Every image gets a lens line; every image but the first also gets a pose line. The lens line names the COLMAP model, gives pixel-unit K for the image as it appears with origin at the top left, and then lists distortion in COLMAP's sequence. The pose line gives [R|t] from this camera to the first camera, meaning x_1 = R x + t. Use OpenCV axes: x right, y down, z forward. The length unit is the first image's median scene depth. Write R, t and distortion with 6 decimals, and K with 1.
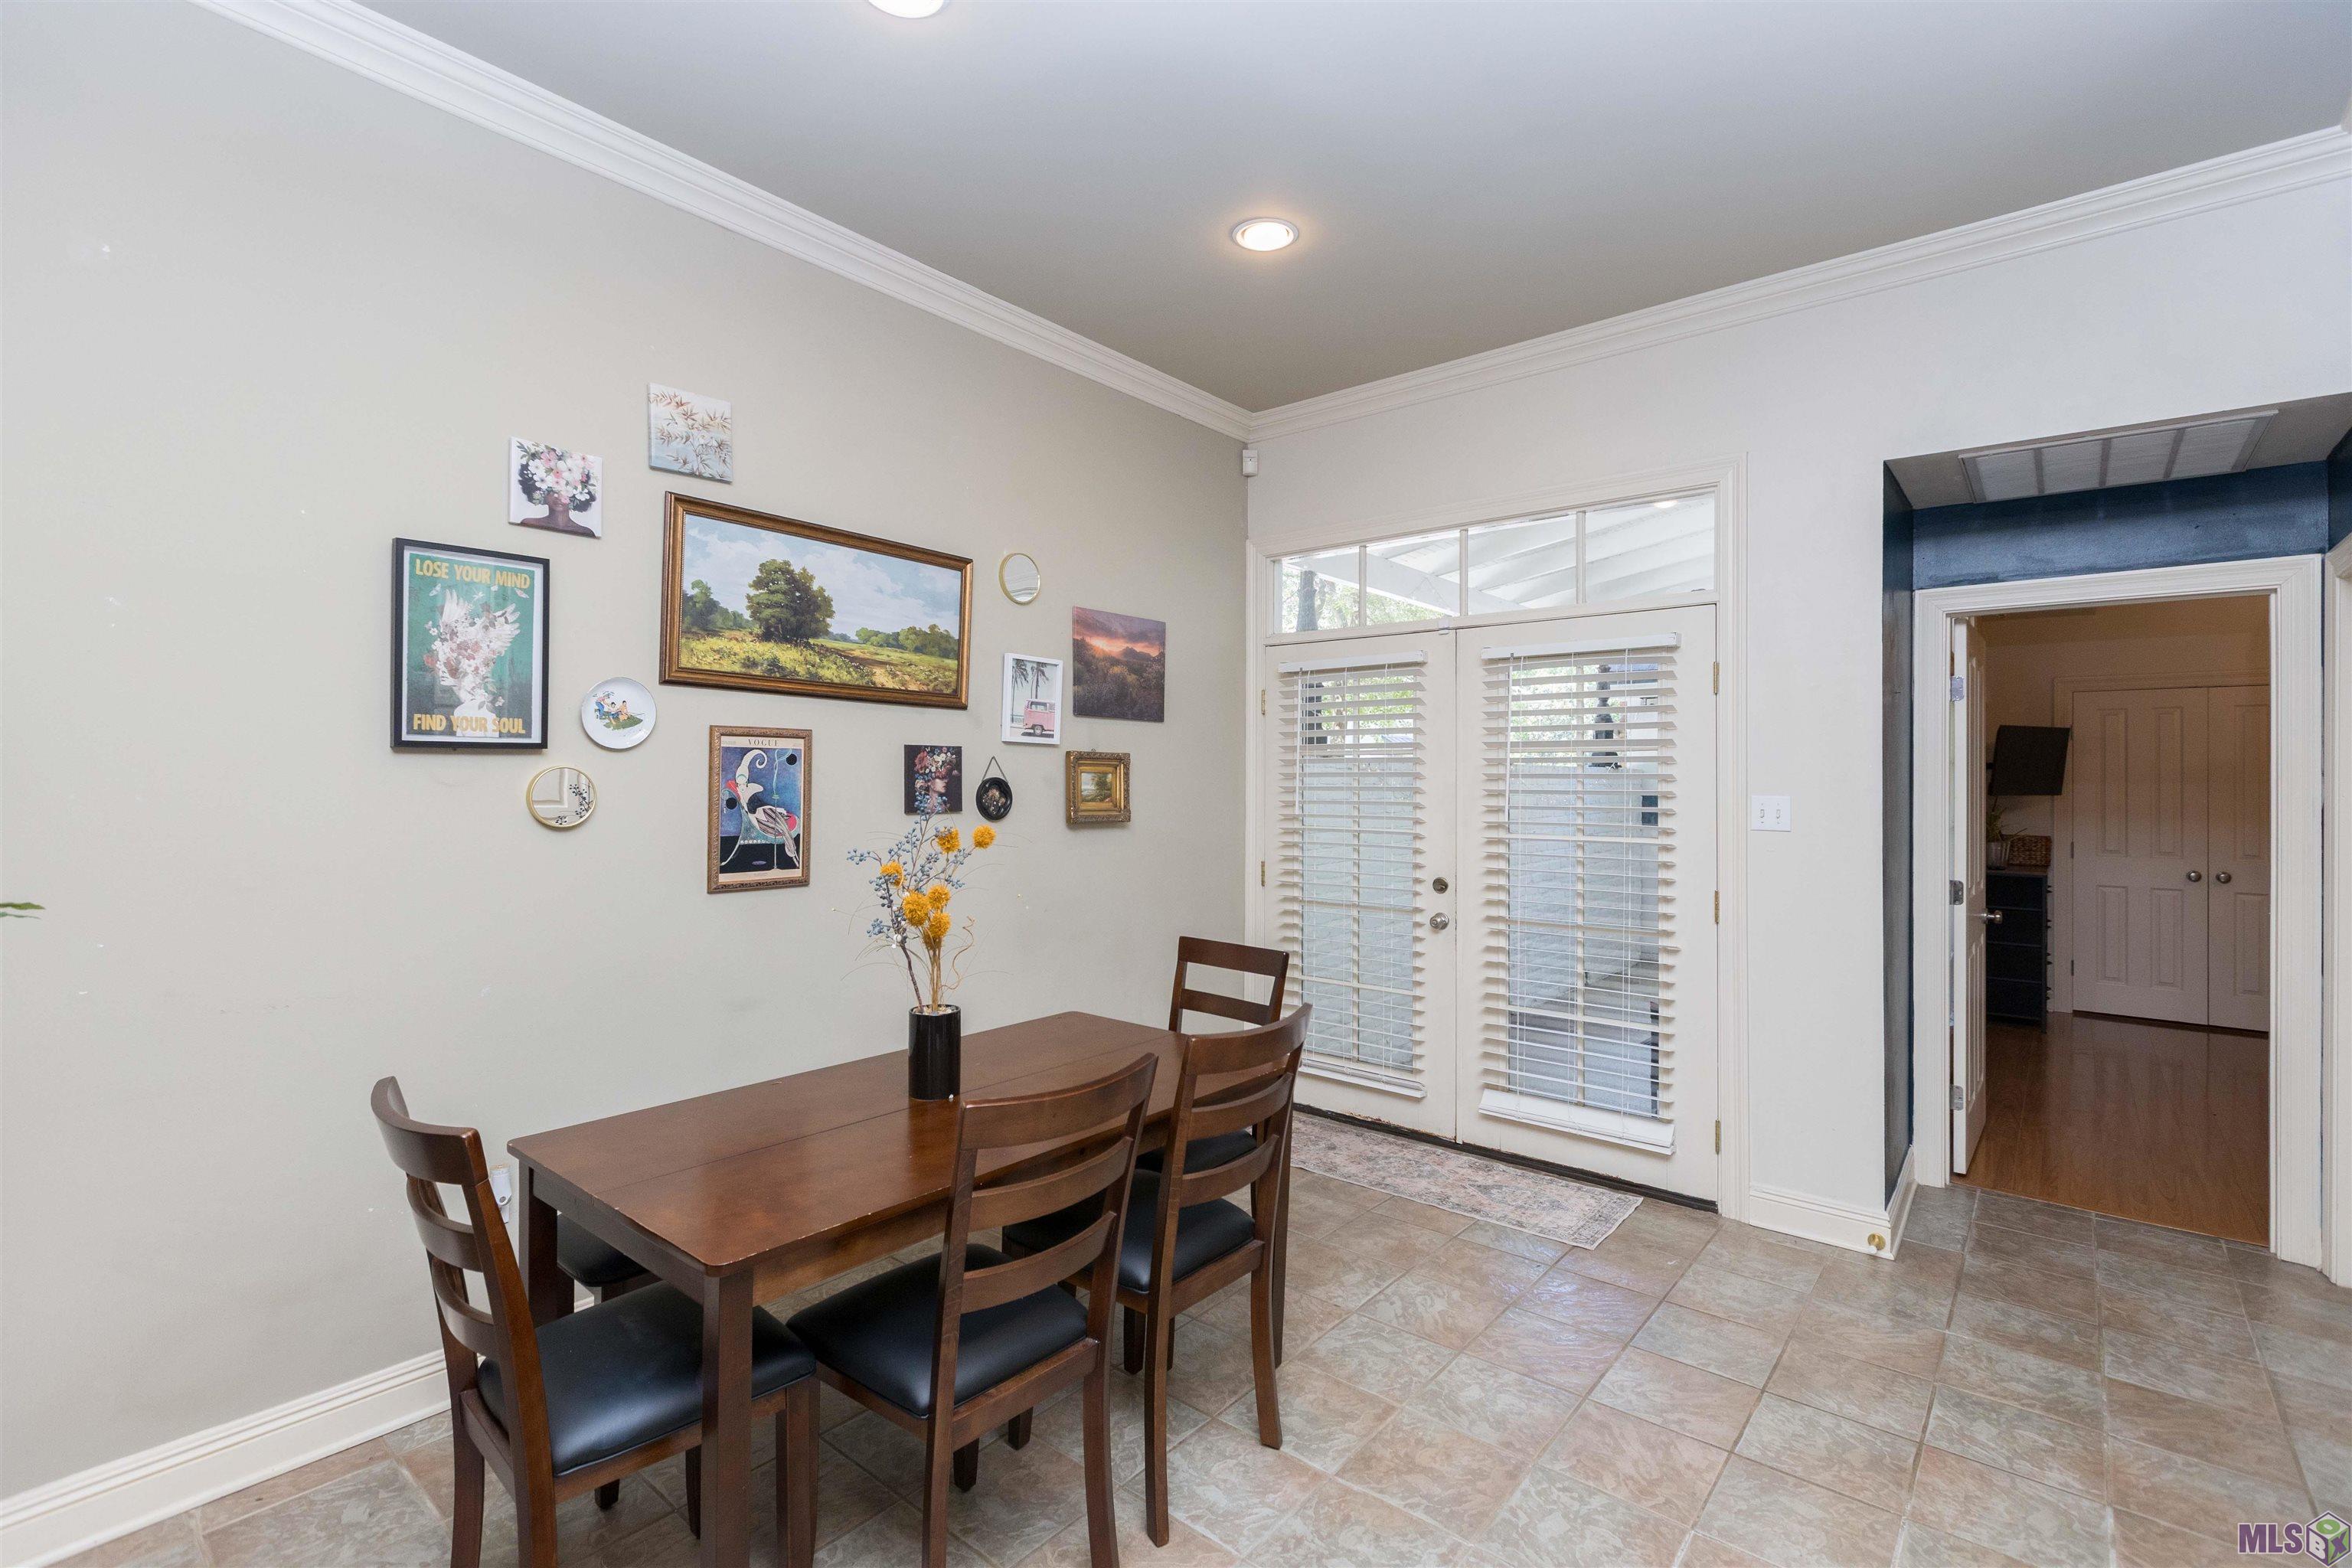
lens RADIAL K [[1066.9, 0, 1186.0], [0, 1066.9, 780.6], [0, 0, 1]] dist [0.001293, 0.000010]
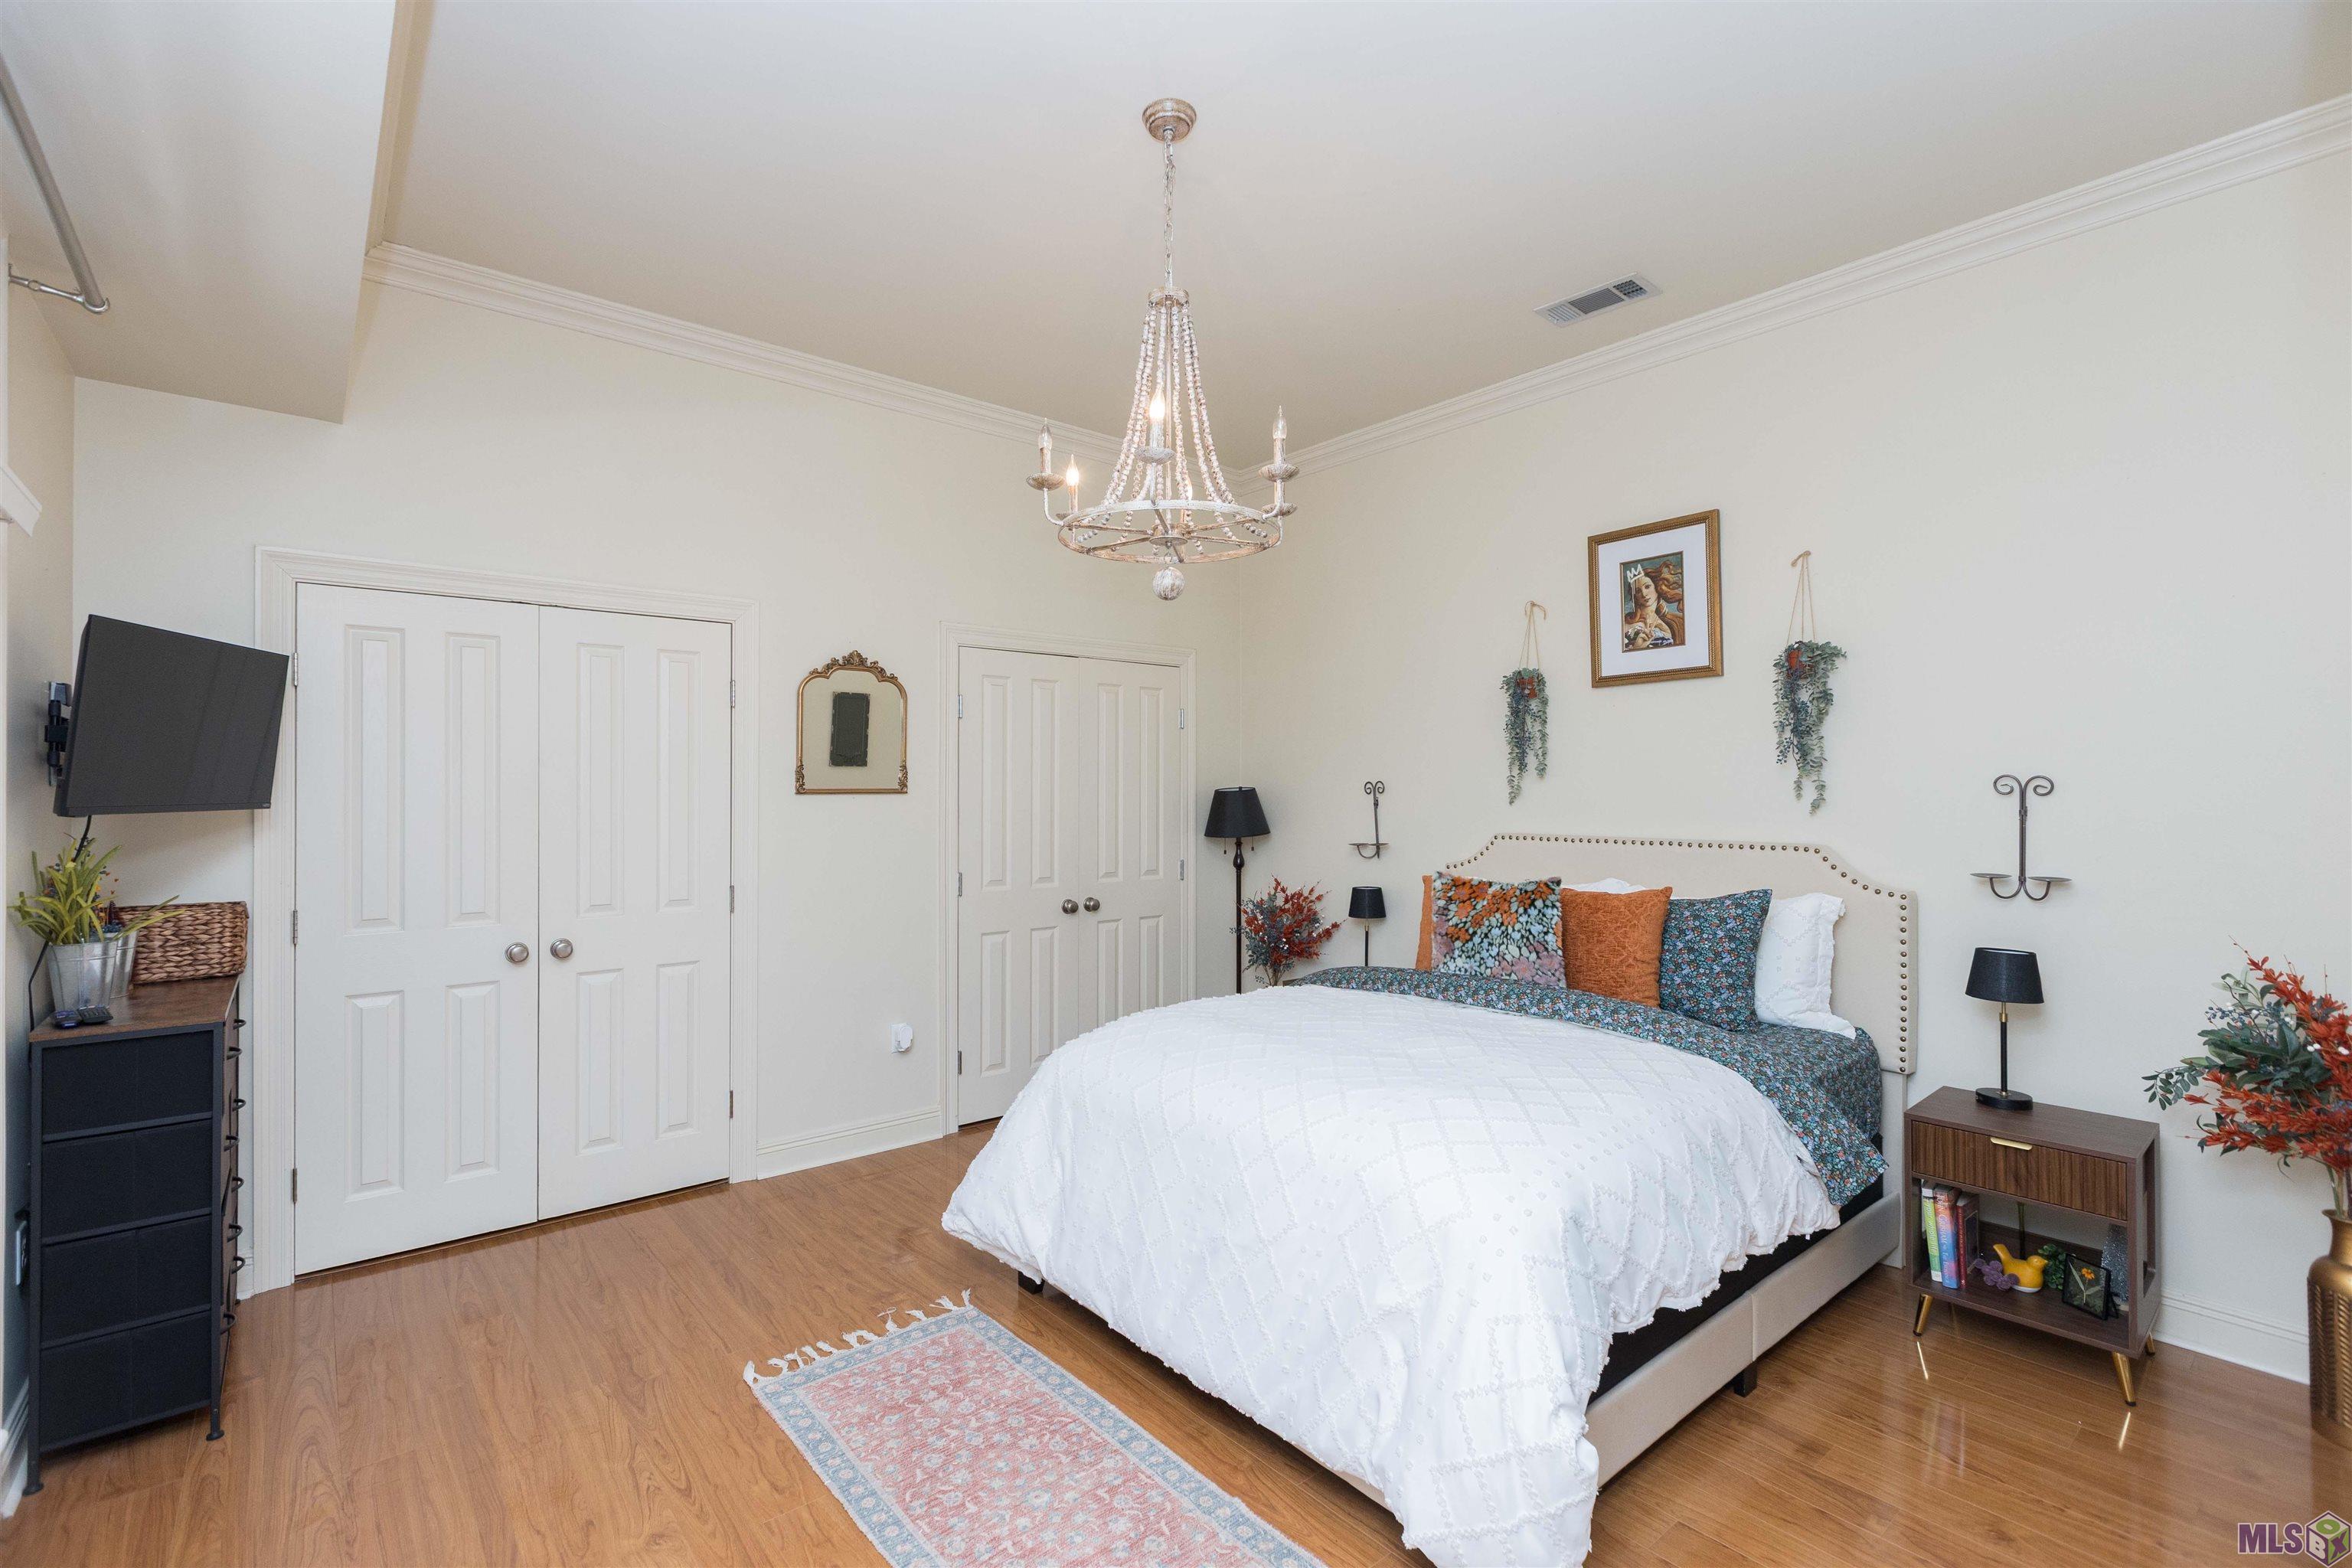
lens RADIAL K [[1066.9, 0, 1186.0], [0, 1066.9, 780.6], [0, 0, 1]] dist [0.001293, 0.000010]
pose [[0.170700, 0.000624, 0.985323, 0.443866], [0.003905, 0.999992, -0.001310, 0.003687], [-0.985315, 0.004071, 0.170697, 0.544237]]
